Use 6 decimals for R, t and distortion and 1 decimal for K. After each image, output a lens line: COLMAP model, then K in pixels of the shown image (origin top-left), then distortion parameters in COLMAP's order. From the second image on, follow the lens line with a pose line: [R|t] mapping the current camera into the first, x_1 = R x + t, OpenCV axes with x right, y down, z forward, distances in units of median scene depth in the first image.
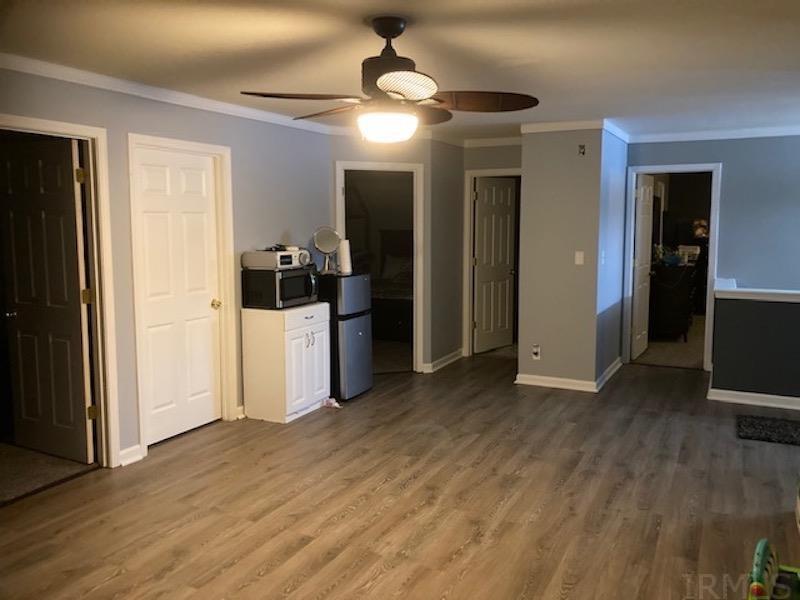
lens RADIAL K [[645.2, 0, 417.9], [0, 645.2, 292.5], [0, 0, 1]] dist [0.035737, -0.030858]
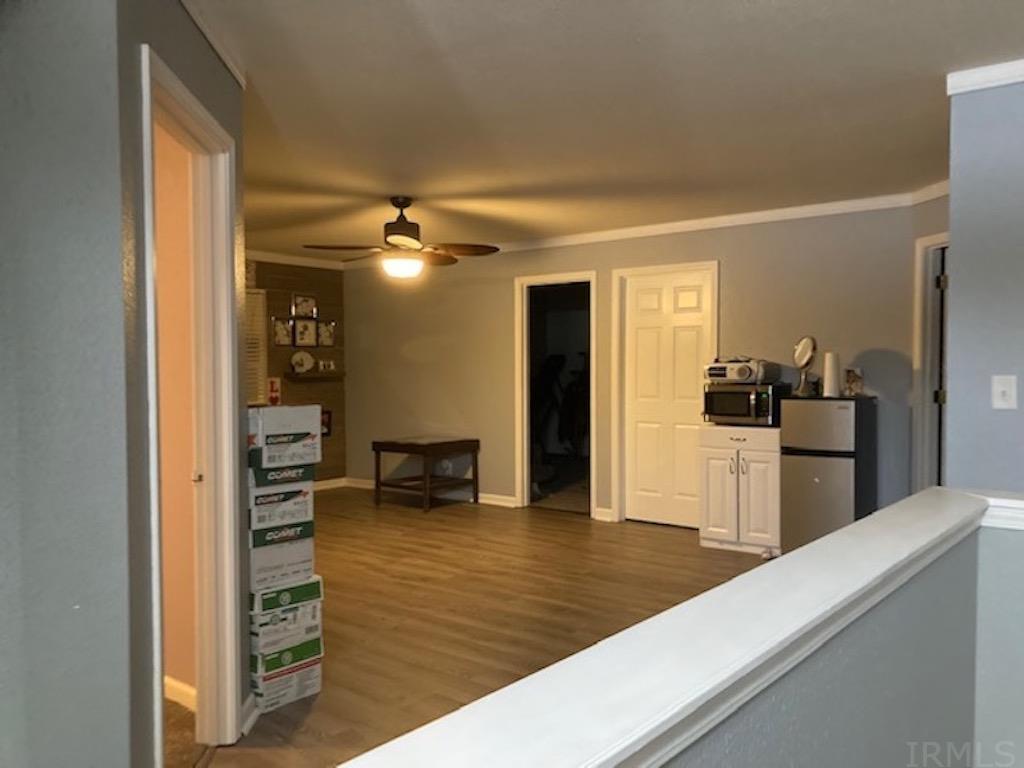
lens RADIAL K [[825.9, 0, 507.6], [0, 825.9, 419.6], [0, 0, 1]] dist [0.035737, -0.030858]
pose [[-0.215884, 0.068927, -0.973983, 1.427040], [-0.100245, 0.990670, 0.092327, -0.086957], [0.971259, 0.117569, -0.206960, 1.340562]]
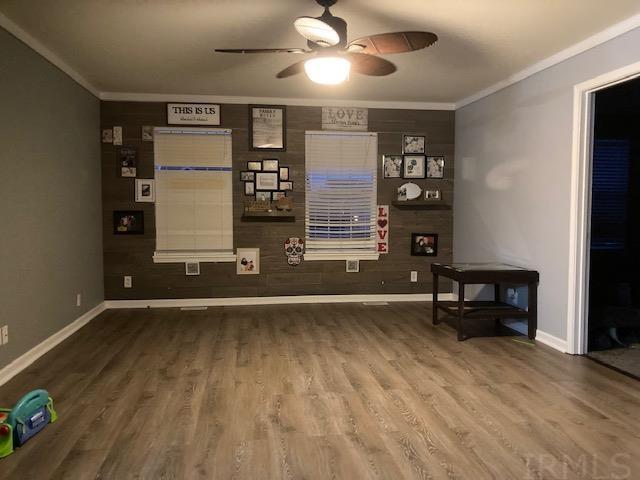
lens RADIAL K [[516.2, 0, 325.6], [0, 516.2, 235.5], [0, 0, 1]] dist [0.035737, -0.030858]
pose [[-0.823300, 0.032150, -0.566695, 0.461883], [-0.061601, 0.987436, 0.145515, -0.063296], [0.564253, 0.154711, -0.810976, 1.542324]]
